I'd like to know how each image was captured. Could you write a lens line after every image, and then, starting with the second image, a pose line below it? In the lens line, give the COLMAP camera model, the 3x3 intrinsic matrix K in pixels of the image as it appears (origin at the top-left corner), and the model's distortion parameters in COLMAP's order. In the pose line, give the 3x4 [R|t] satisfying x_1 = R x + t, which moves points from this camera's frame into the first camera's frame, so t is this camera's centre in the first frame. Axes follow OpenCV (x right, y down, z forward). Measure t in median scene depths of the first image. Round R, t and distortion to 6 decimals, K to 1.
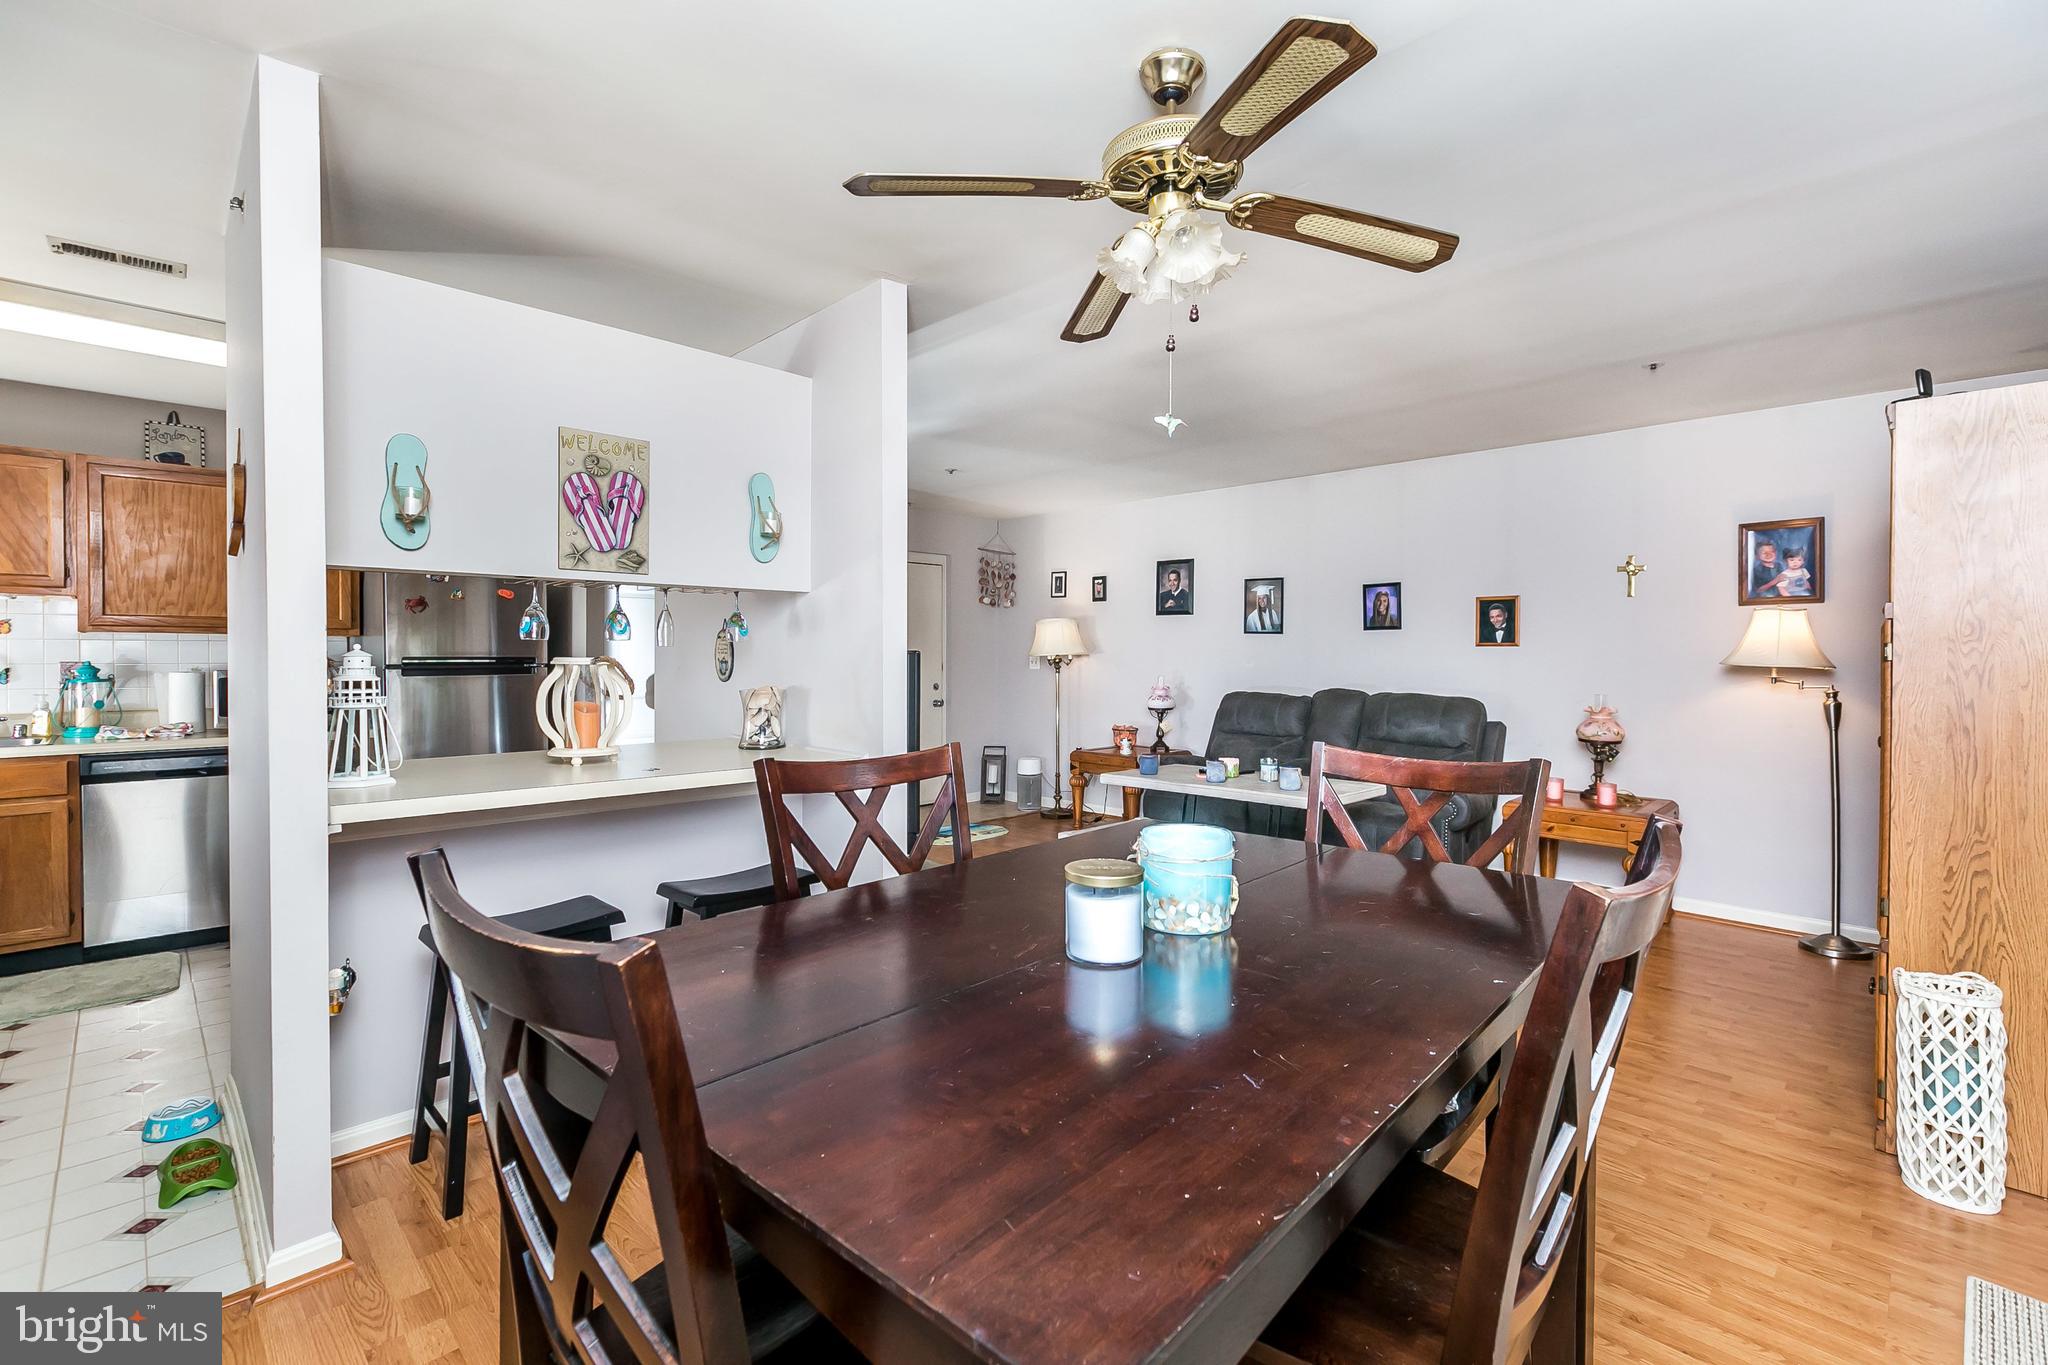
lens RADIAL K [[913.8, 0, 1027.7], [0, 913.8, 676.0], [0, 0, 1]] dist [0.001271, 0.000774]
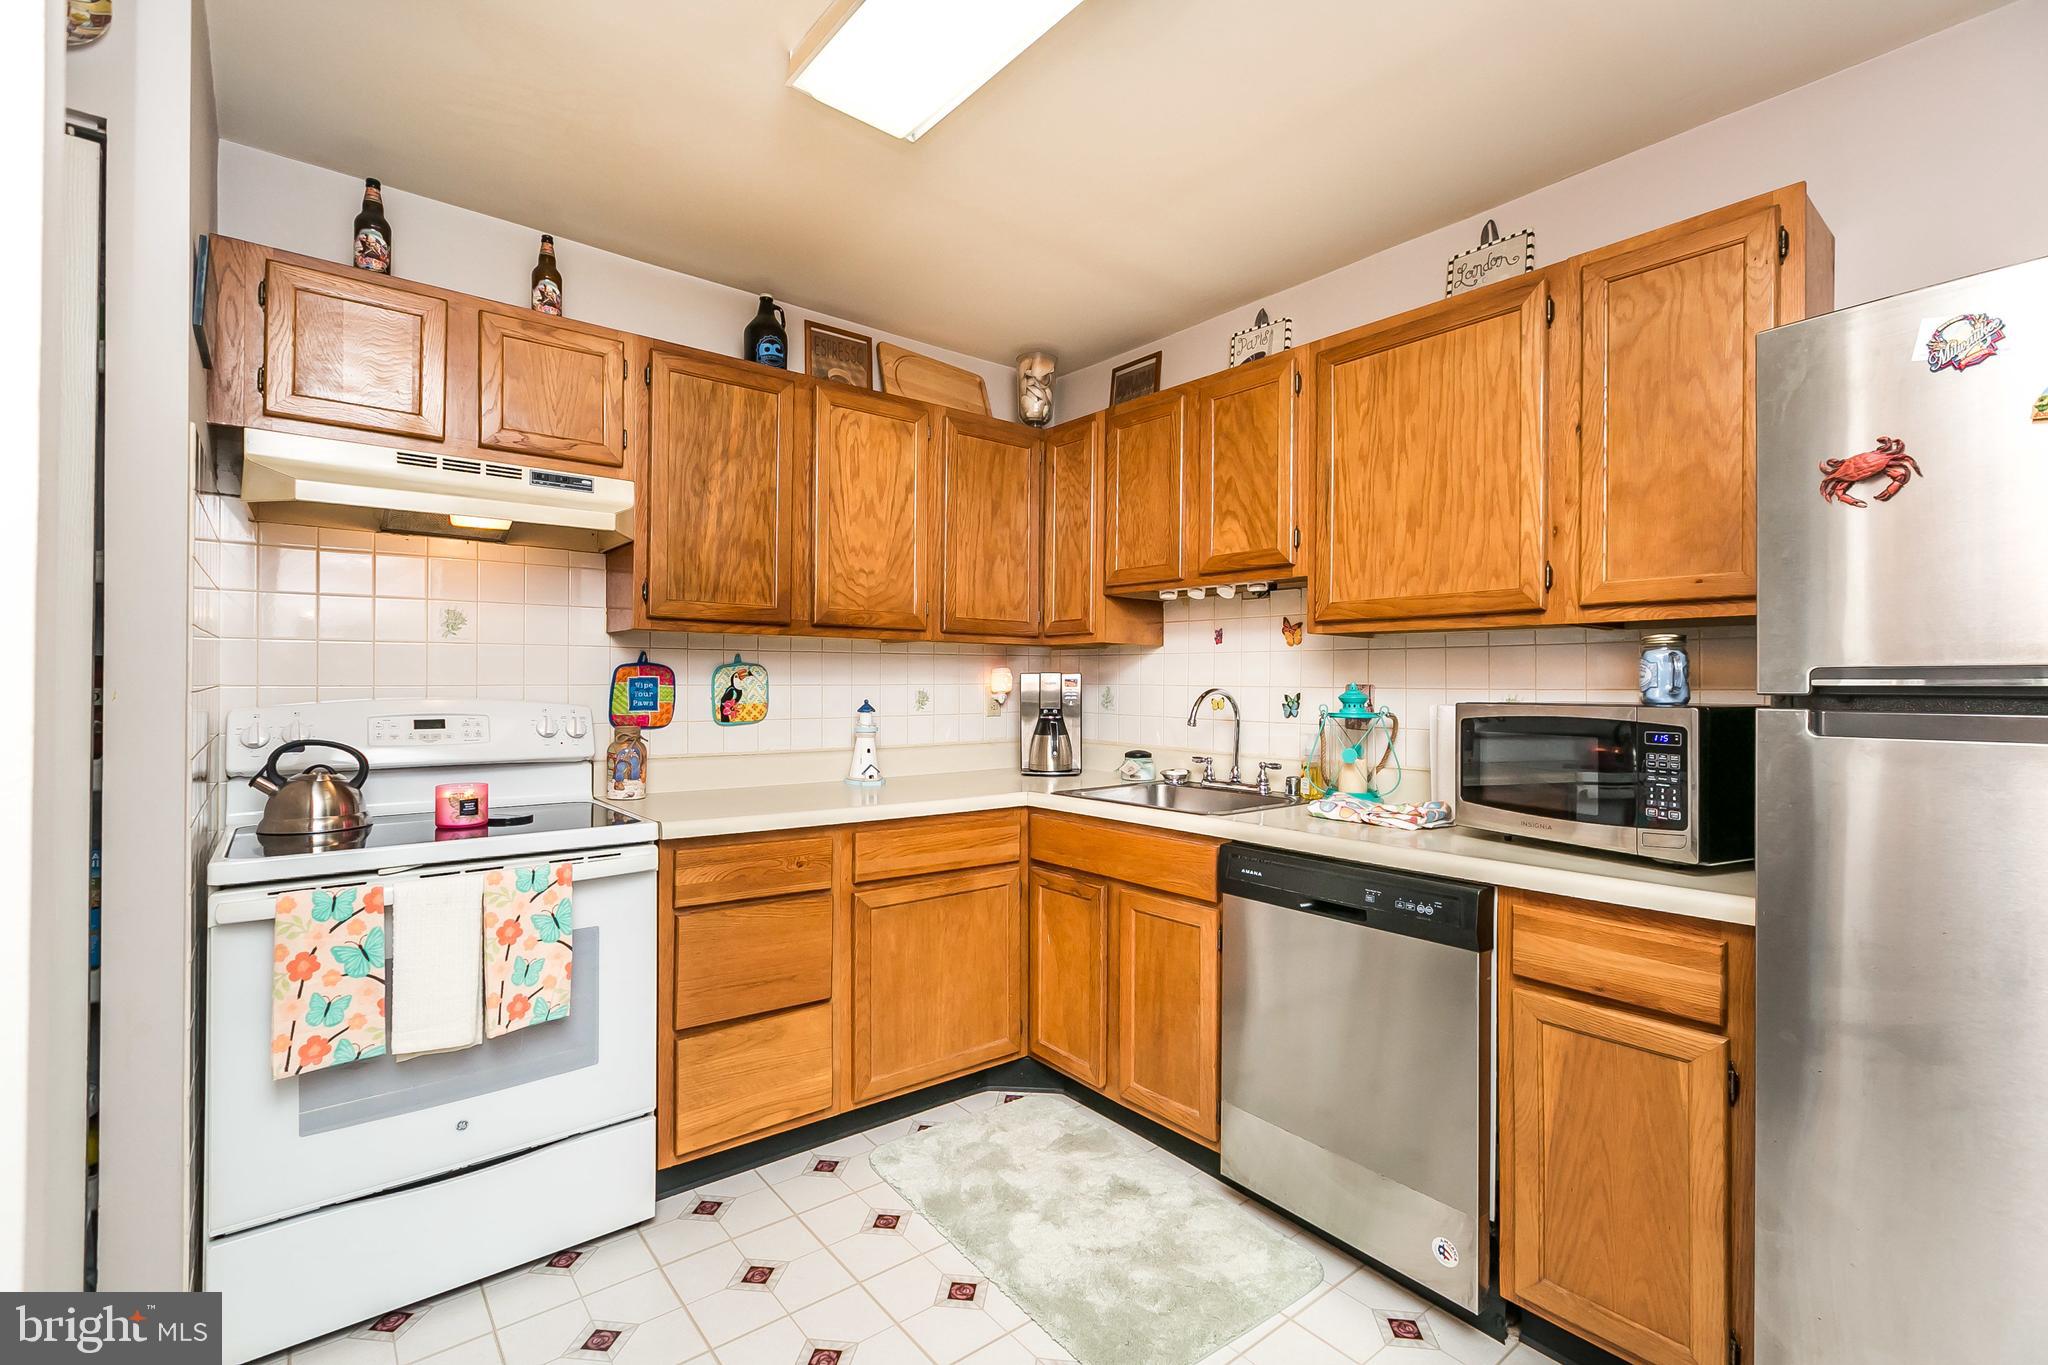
lens RADIAL K [[913.8, 0, 1027.7], [0, 913.8, 676.0], [0, 0, 1]] dist [0.001271, 0.000774]
pose [[-0.113532, -0.016805, -0.993392, -0.431143], [-0.023259, 0.999628, -0.014253, -0.008418], [0.993262, 0.021487, -0.113881, 0.916629]]
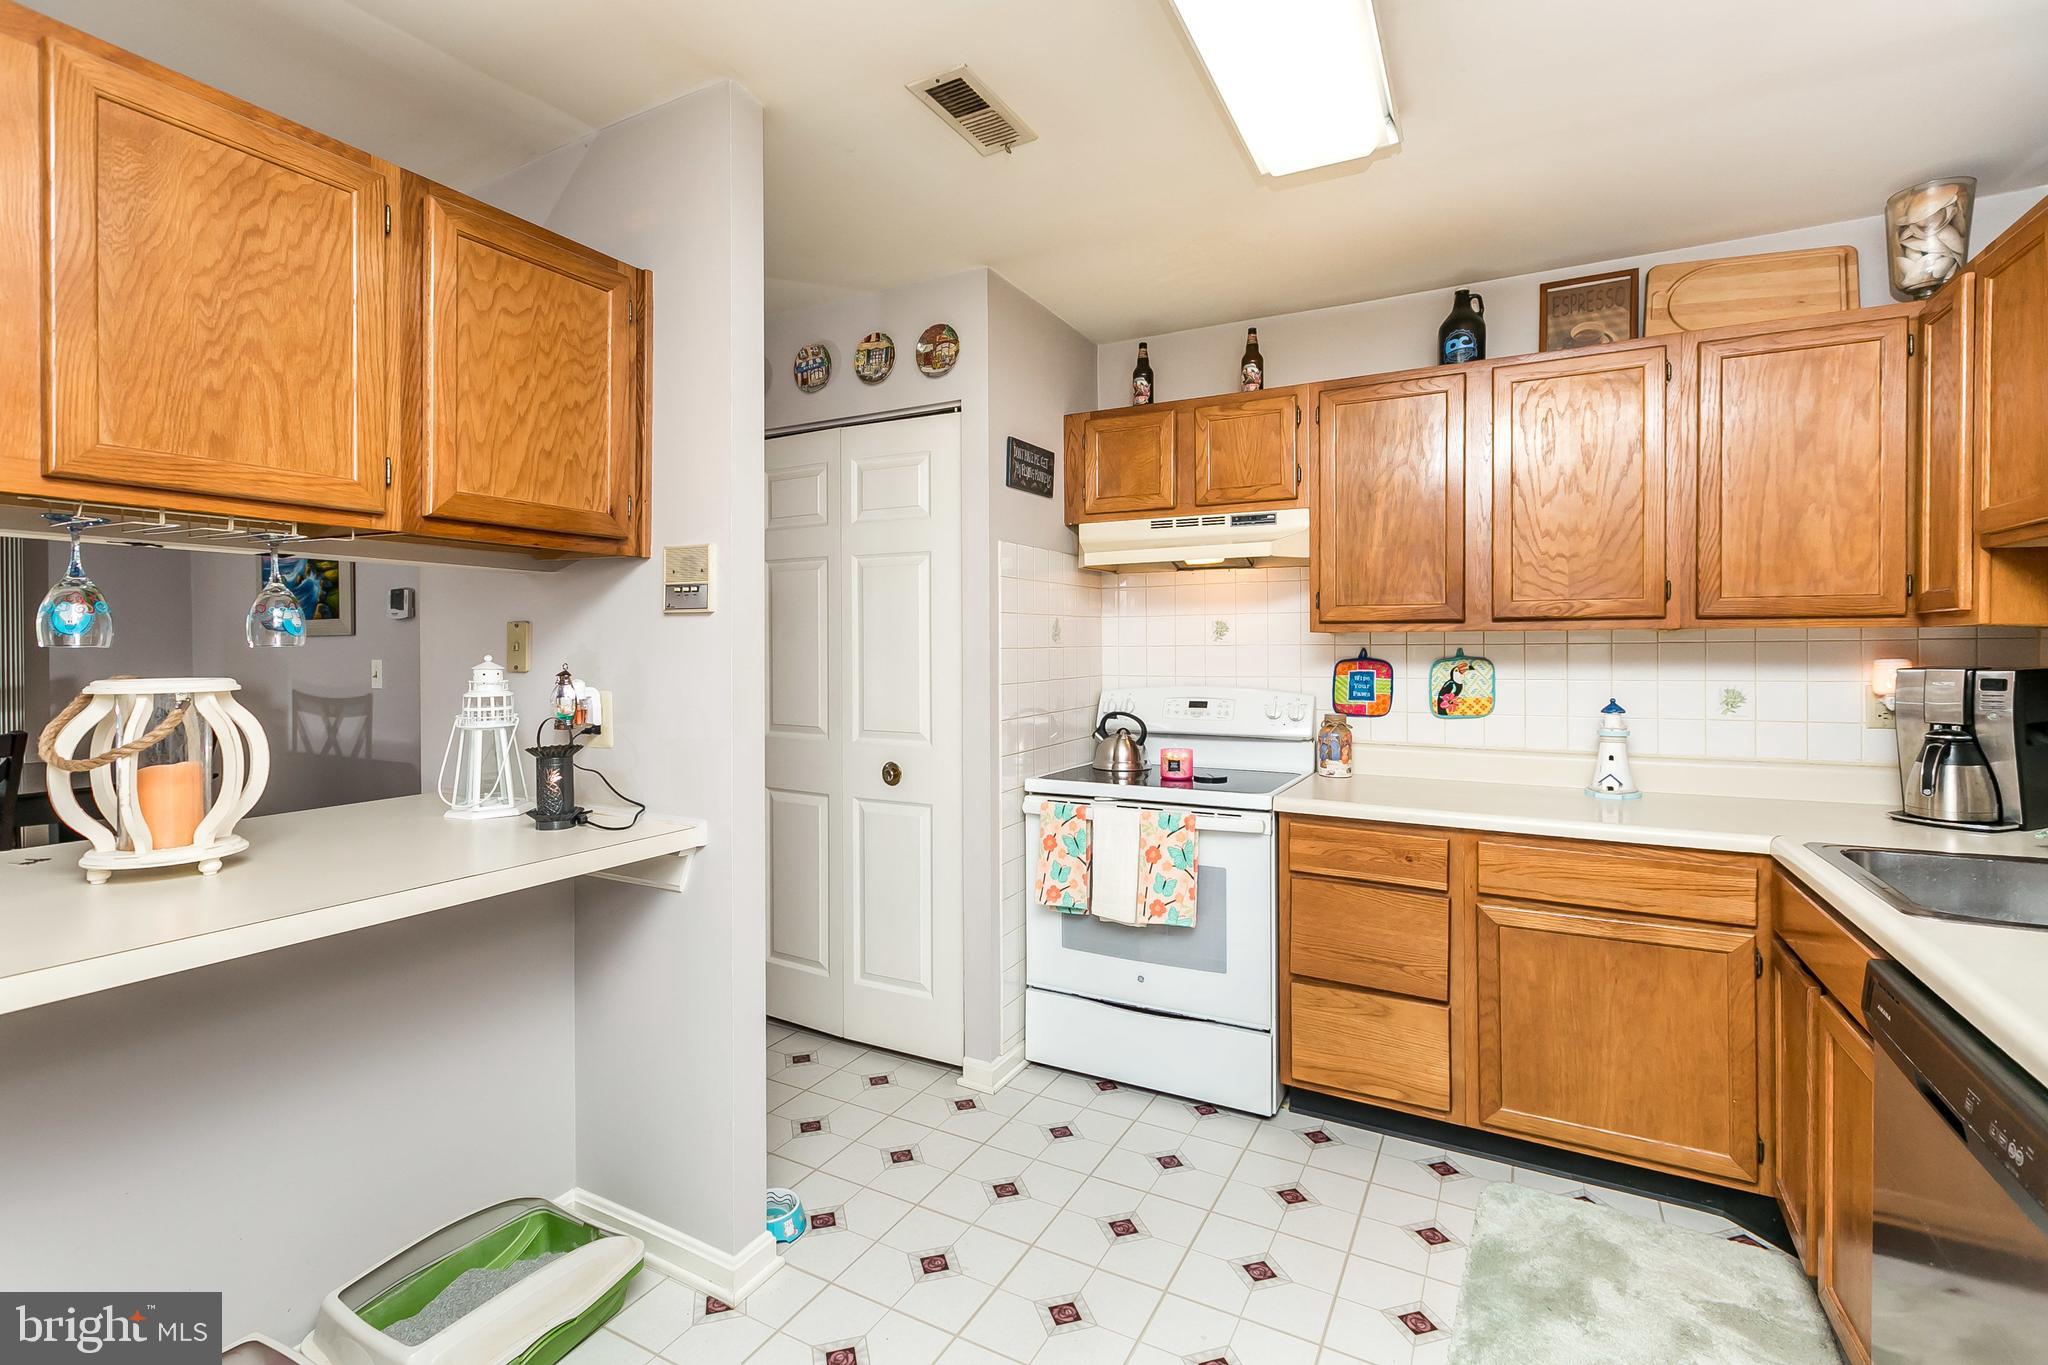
lens RADIAL K [[928.2, 0, 1032.9], [0, 928.2, 654.7], [0, 0, 1]] dist [0.001129, 0.000038]
pose [[-0.959287, -0.004763, -0.282393, -0.588829], [-0.011709, 0.999669, 0.022917, -0.038997], [0.282191, 0.025291, -0.959025, 1.225041]]
